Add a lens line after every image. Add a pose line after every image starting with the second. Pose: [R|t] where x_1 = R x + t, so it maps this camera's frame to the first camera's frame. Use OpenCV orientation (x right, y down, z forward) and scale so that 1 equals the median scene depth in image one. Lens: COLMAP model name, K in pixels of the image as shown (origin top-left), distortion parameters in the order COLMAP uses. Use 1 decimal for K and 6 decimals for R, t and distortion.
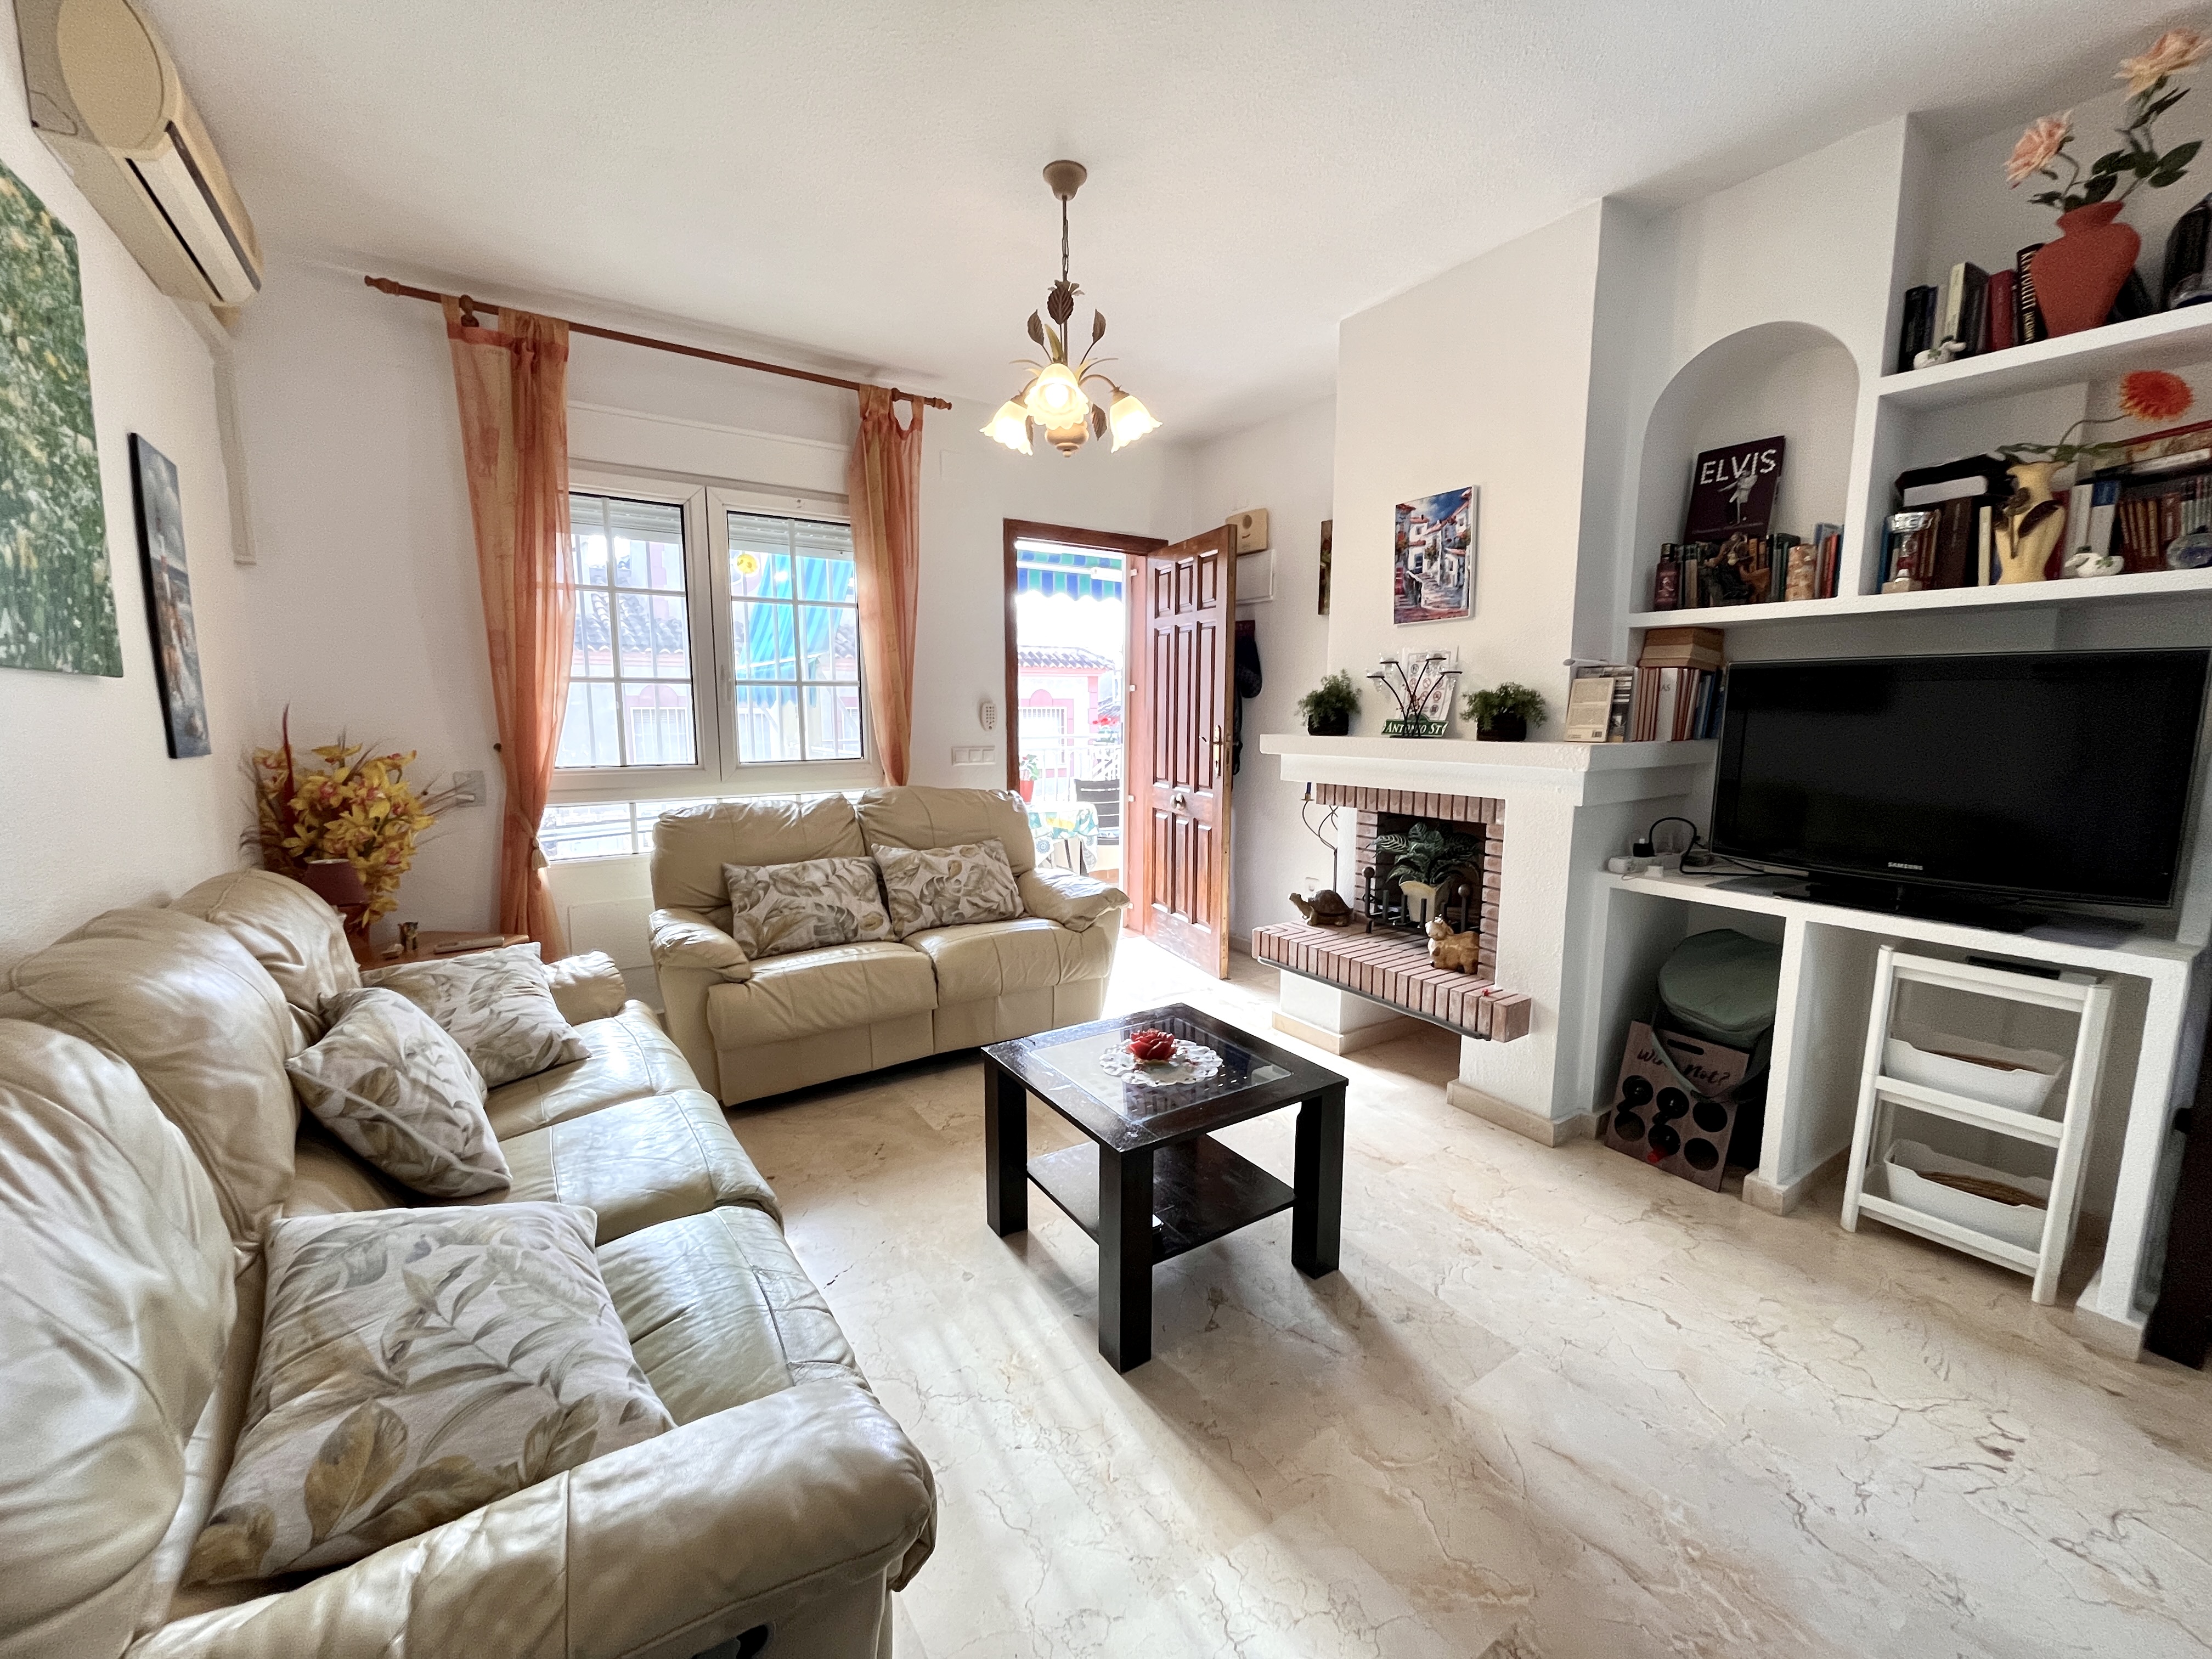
lens RADIAL K [[893.7, 0, 1101.2], [0, 893.7, 827.5], [0, 0, 1]] dist [-0.002426, 0.000246]
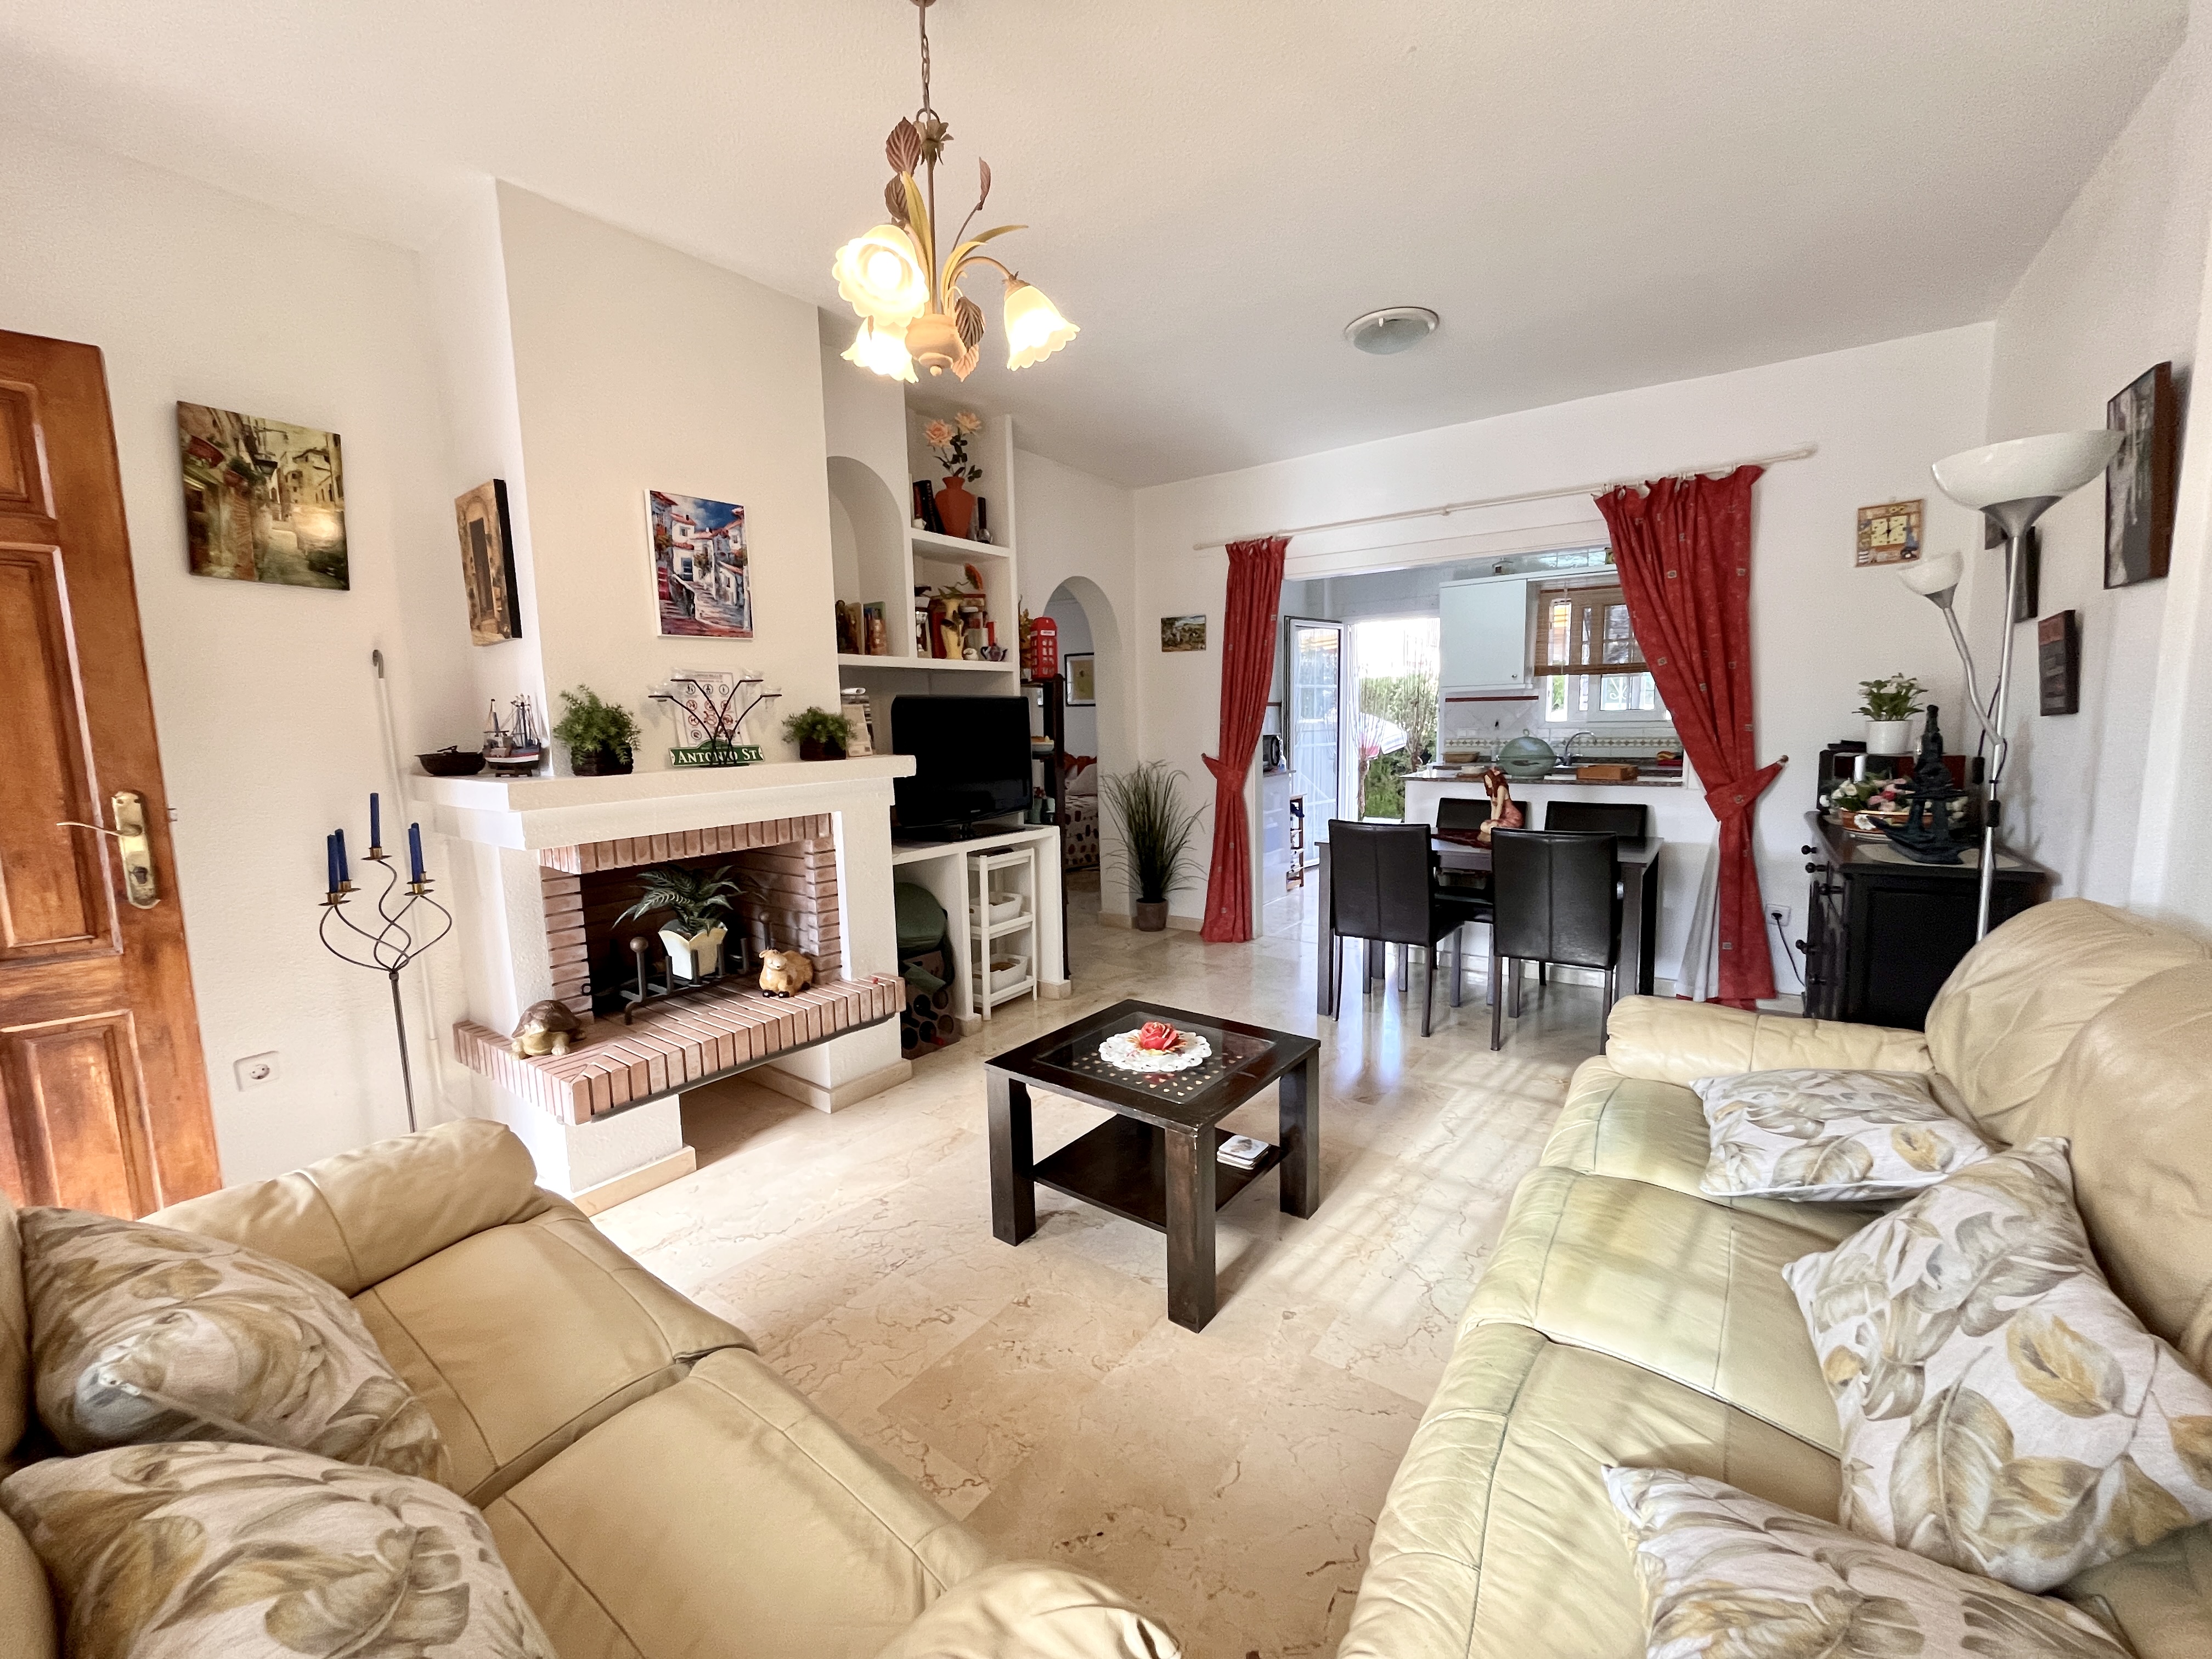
lens RADIAL K [[893.7, 0, 1103.6], [0, 893.7, 833.2], [0, 0, 1]] dist [-0.002426, 0.000246]
pose [[-0.341391, -0.114620, 0.932907, -0.645447], [0.149628, 0.973252, 0.174333, -0.138857], [-0.927935, 0.199105, -0.315109, 0.972399]]
